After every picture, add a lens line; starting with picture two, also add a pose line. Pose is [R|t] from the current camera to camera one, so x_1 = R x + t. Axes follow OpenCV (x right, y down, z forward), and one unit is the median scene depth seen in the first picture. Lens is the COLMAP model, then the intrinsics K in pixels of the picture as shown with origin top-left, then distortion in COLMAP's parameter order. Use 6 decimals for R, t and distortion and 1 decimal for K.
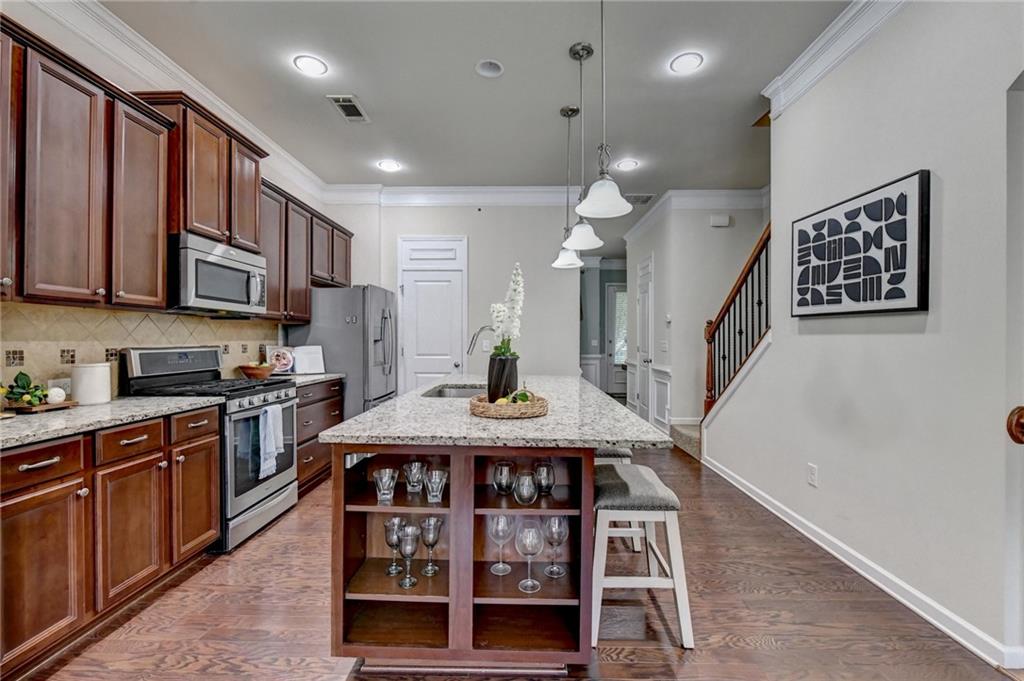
lens RADIAL K [[439.1, 0, 520.4], [0, 439.1, 340.2], [0, 0, 1]] dist [-0.001617, -0.000271]
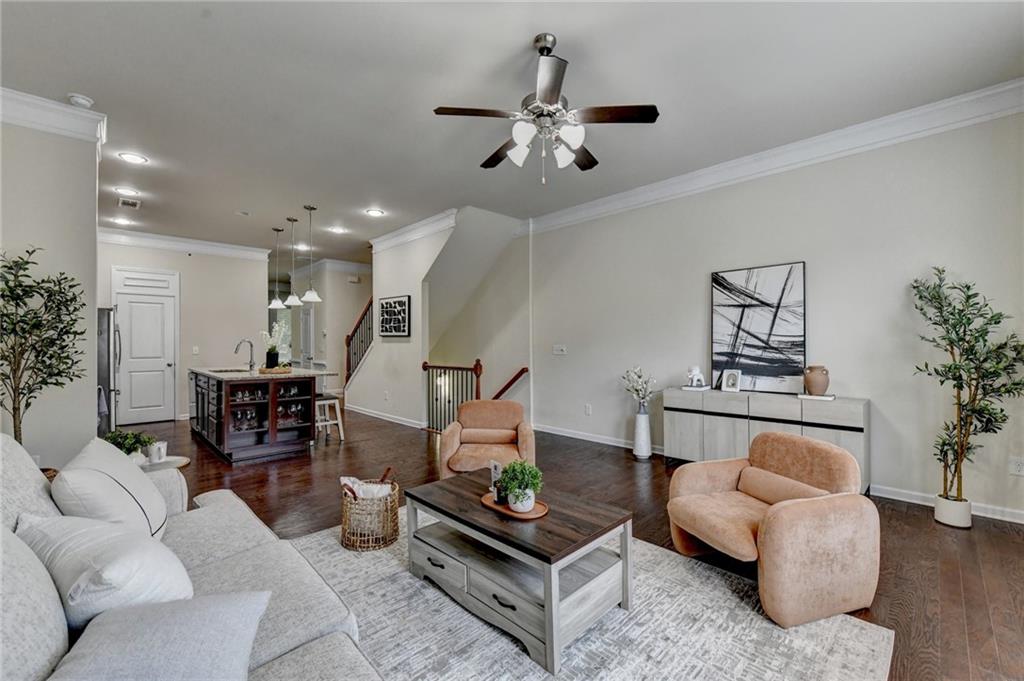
lens RADIAL K [[418.2, 0, 539.0], [0, 418.2, 339.1], [0, 0, 1]] dist [-0.001035, -0.000150]
pose [[0.683297, 0.001422, 0.730139, -0.621632], [0.007649, 0.999929, -0.009105, -0.007074], [-0.730100, 0.011806, 0.683238, -1.593295]]
